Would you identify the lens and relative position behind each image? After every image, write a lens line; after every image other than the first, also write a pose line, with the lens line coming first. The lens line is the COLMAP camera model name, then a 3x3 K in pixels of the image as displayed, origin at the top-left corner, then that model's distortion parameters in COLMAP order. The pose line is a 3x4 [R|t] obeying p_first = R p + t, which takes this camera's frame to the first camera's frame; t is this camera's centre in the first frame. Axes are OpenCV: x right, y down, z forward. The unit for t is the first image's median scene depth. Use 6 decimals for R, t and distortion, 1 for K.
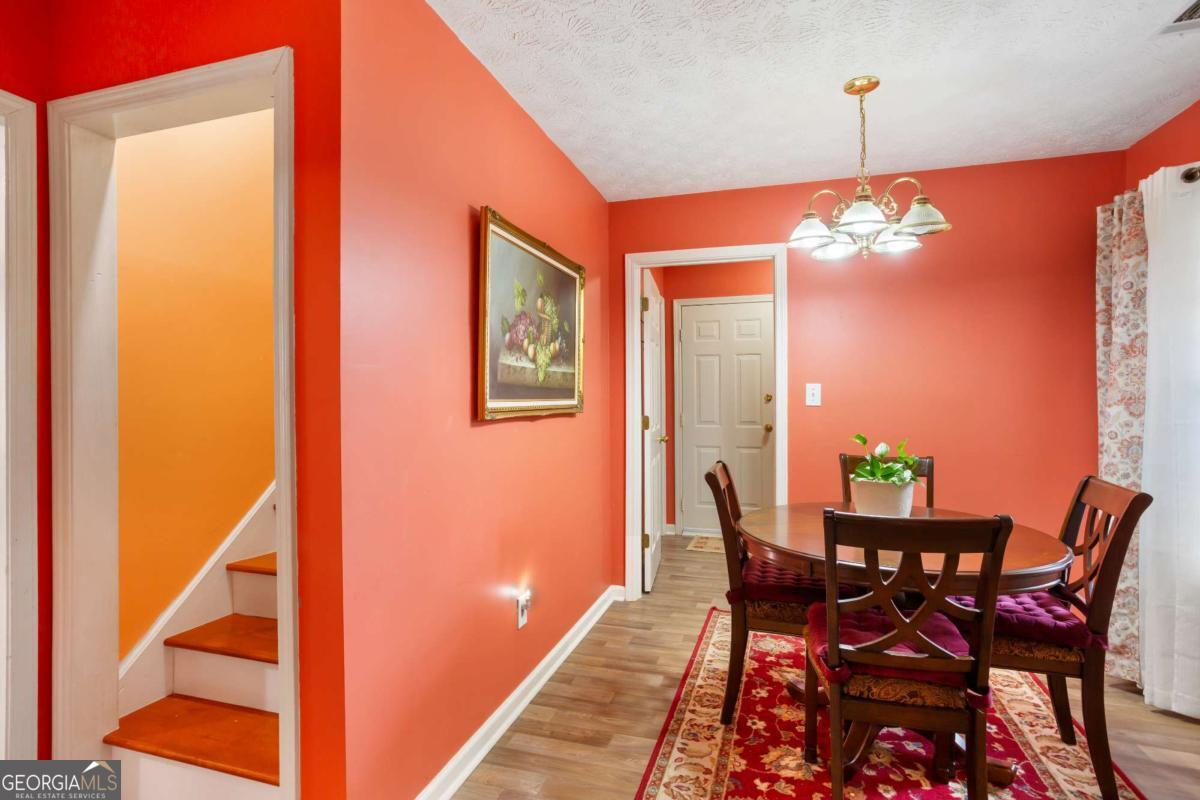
lens RADIAL K [[591.5, 0, 598.3], [0, 591.5, 396.7], [0, 0, 1]] dist [0.002922, 0.000380]
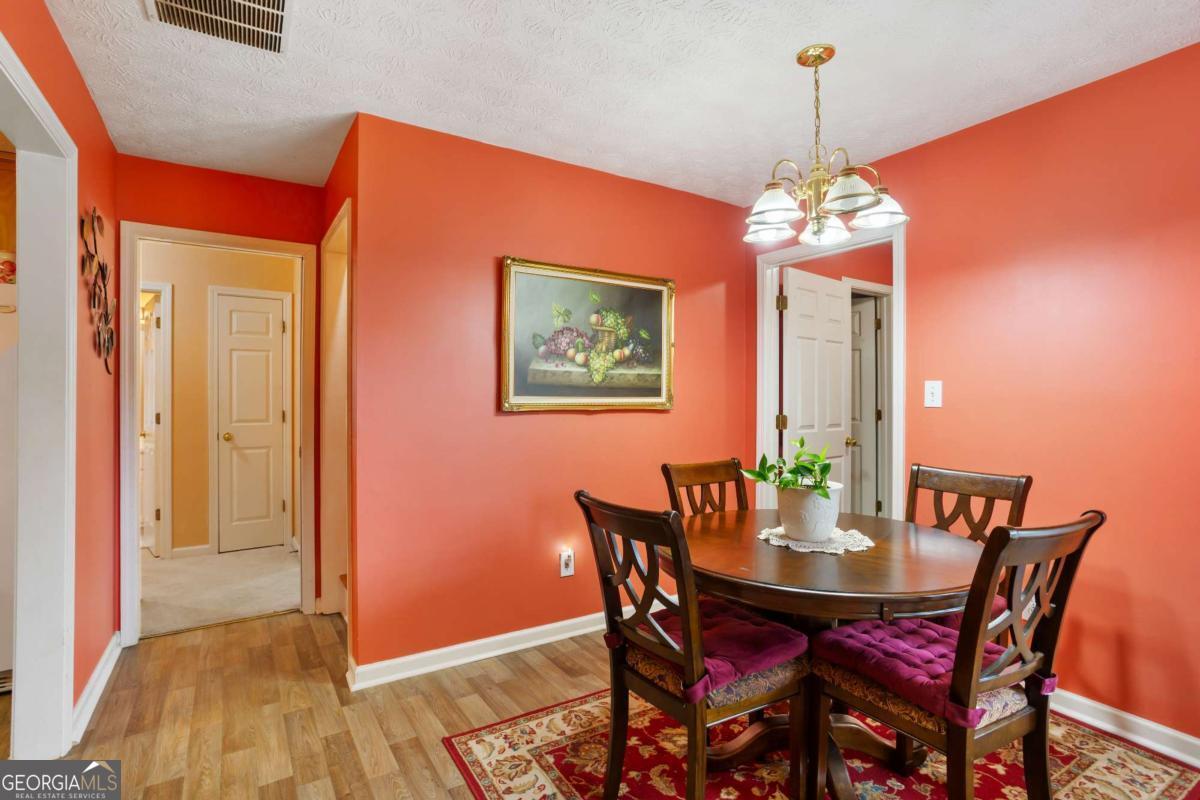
lens RADIAL K [[586.2, 0, 600.0], [0, 586.2, 400.0], [0, 0, 1]] dist [-0.004899, -0.000108]
pose [[0.762825, 0.008621, -0.646548, 0.740633], [-0.005750, 0.999962, 0.006549, 0.002692], [0.646580, -0.001279, 0.762845, 0.091829]]
